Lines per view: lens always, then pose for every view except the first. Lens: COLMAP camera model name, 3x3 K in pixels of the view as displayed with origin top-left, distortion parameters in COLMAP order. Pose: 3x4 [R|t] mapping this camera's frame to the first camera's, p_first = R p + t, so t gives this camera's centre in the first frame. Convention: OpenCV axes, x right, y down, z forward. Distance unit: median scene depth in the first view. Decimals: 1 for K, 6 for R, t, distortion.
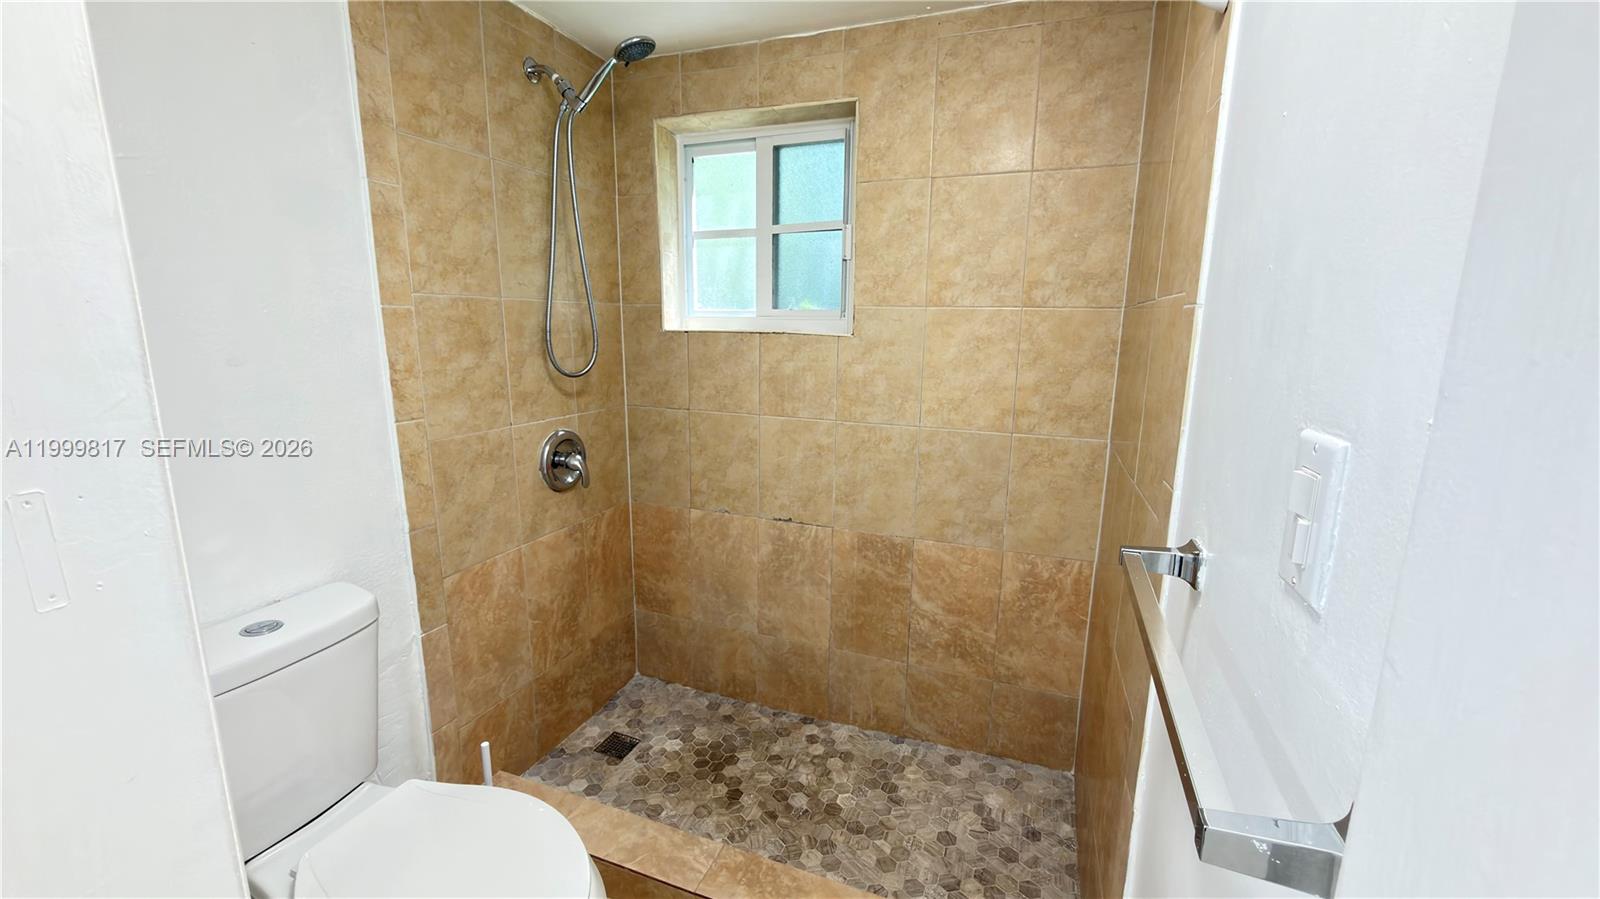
lens RADIAL K [[638.5, 0, 793.4], [0, 638.5, 451.0], [0, 0, 1]] dist [0.001205, -0.000260]
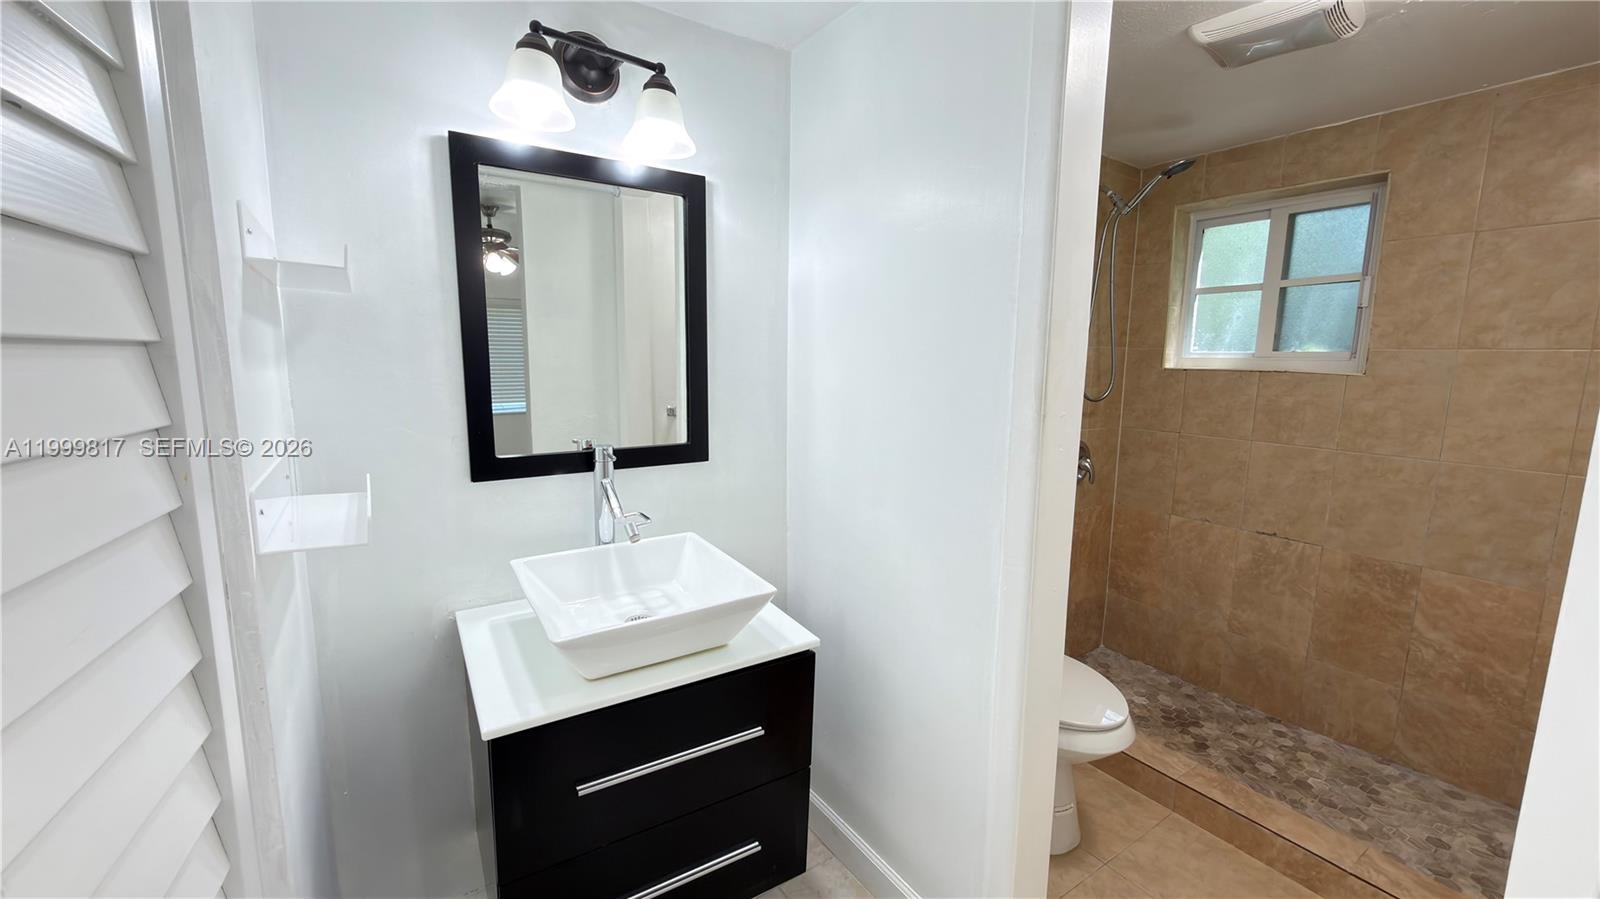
lens RADIAL K [[638.5, 0, 801.4], [0, 638.5, 450.7], [0, 0, 1]] dist [0.001205, -0.000260]
pose [[0.823683, 0.082965, -0.560948, -0.077838], [-0.115644, 0.993026, -0.022939, 0.087981], [0.555133, 0.083765, 0.827533, -0.449020]]
